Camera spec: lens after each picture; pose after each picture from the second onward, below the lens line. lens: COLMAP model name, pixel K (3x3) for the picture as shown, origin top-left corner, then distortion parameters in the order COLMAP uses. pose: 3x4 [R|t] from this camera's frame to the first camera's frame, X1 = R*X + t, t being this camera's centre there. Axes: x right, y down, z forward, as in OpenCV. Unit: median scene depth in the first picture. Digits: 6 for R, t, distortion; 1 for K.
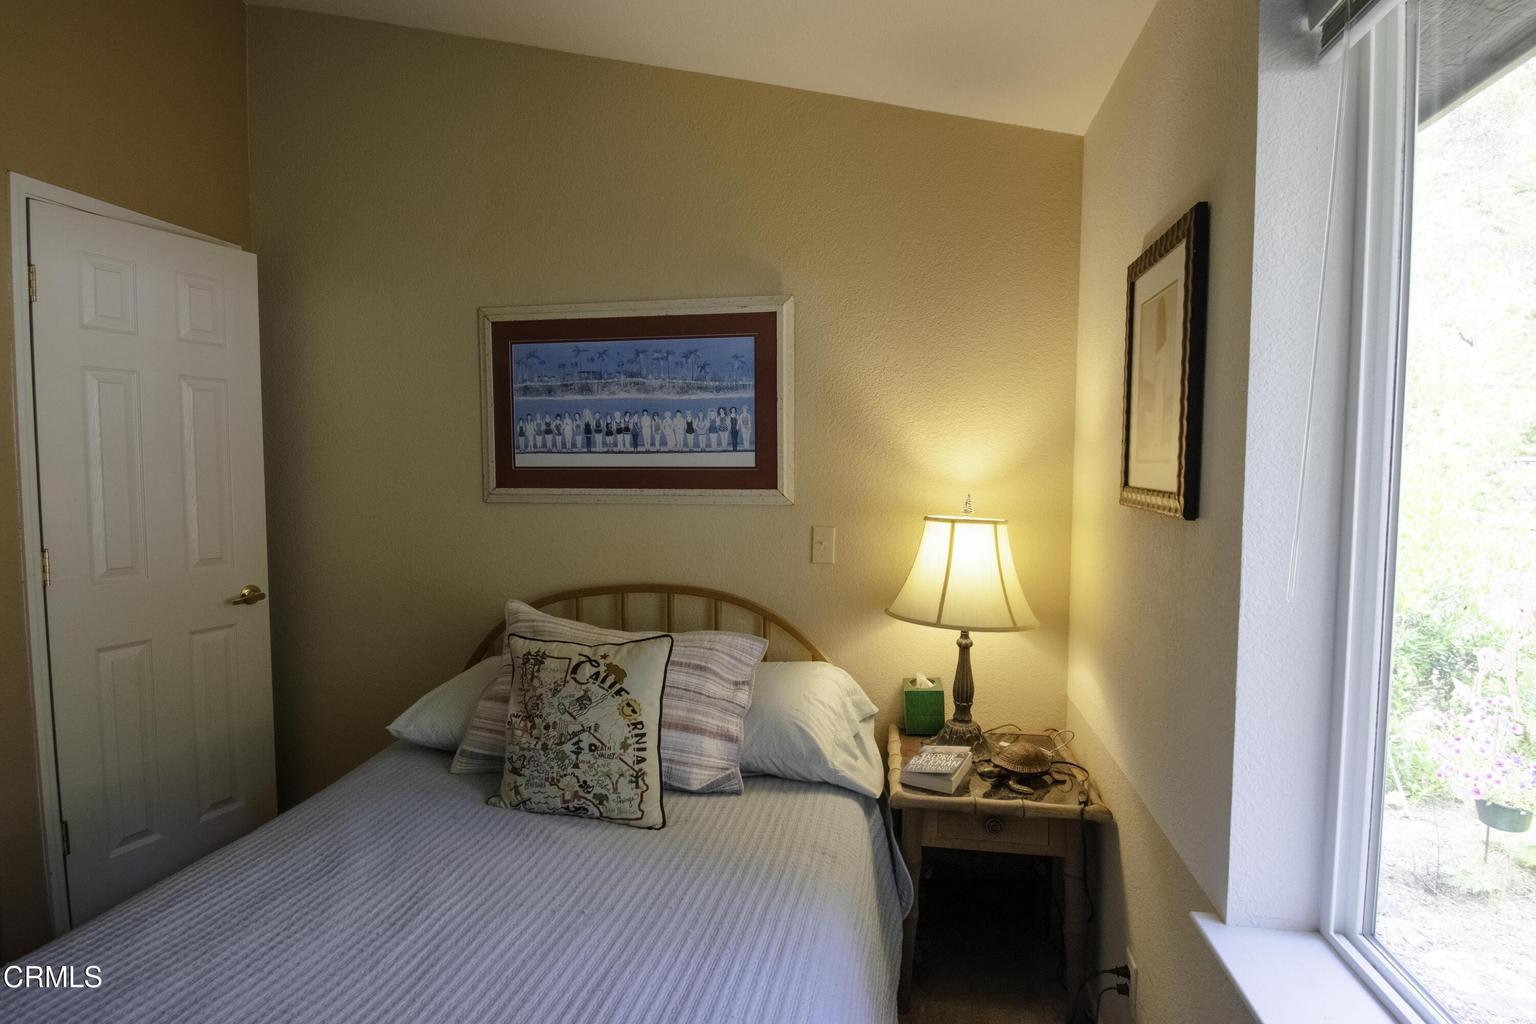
lens RADIAL K [[749.8, 0, 772.2], [0, 749.8, 518.2], [0, 0, 1]] dist [-0.011142, -0.011678]
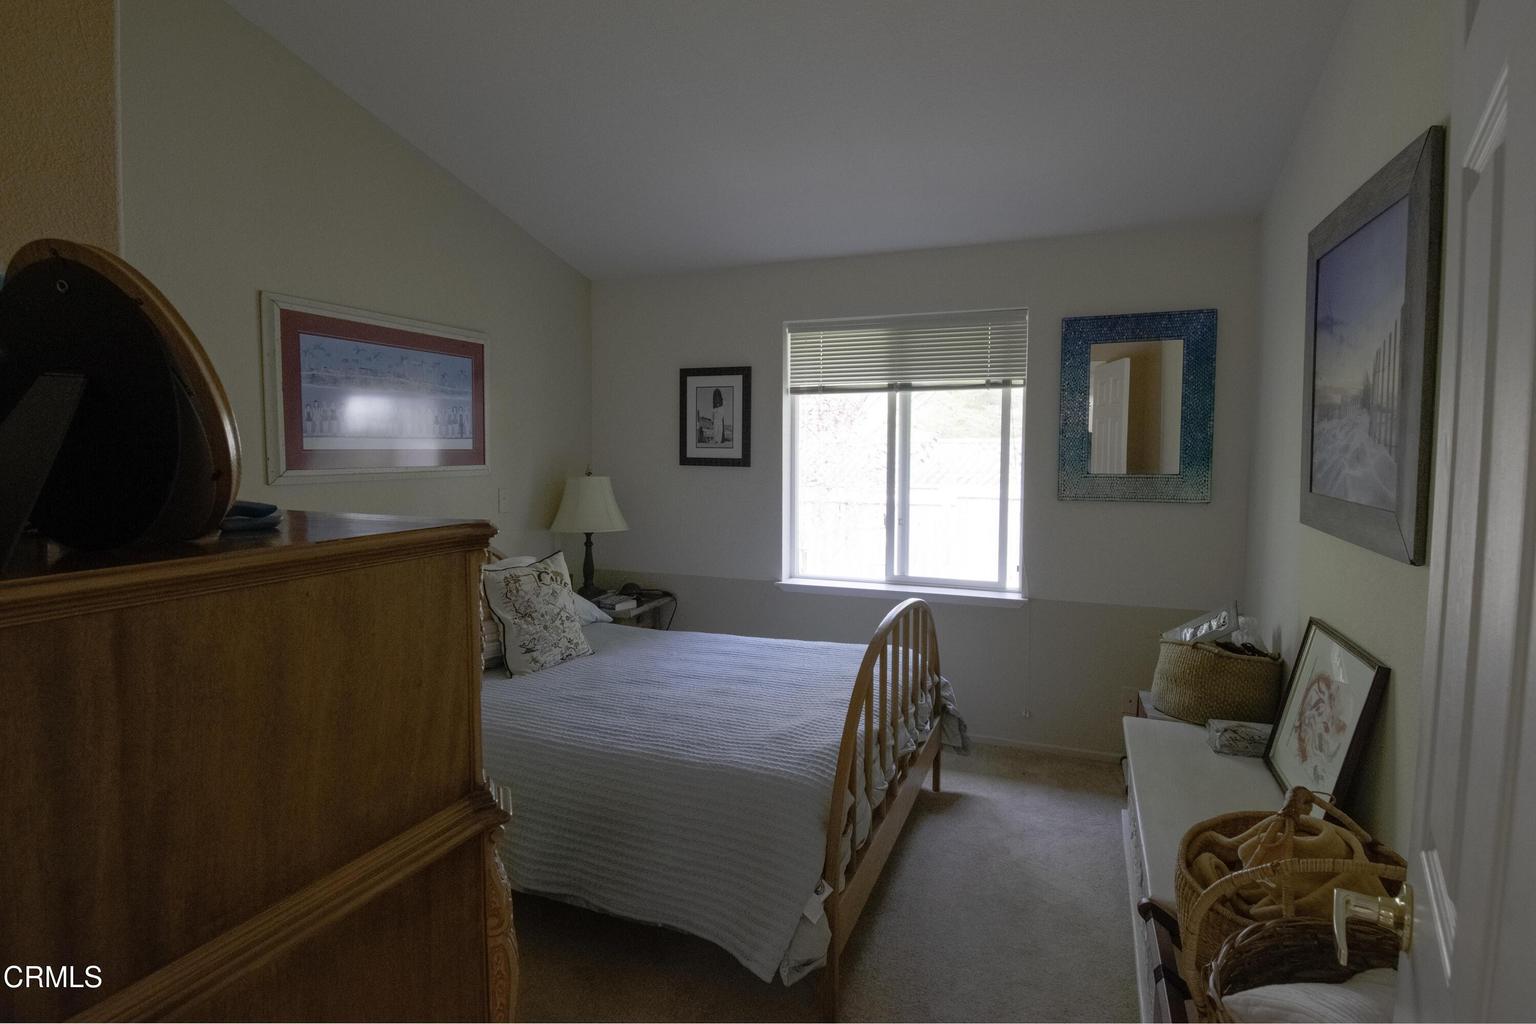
lens RADIAL K [[749.8, 0, 772.5], [0, 749.8, 504.9], [0, 0, 1]] dist [-0.011142, -0.011678]
pose [[0.187553, -0.078126, 0.979143, -1.339130], [0.048730, 0.996345, 0.070164, -0.034091], [-0.981045, 0.034554, 0.190675, 0.158874]]
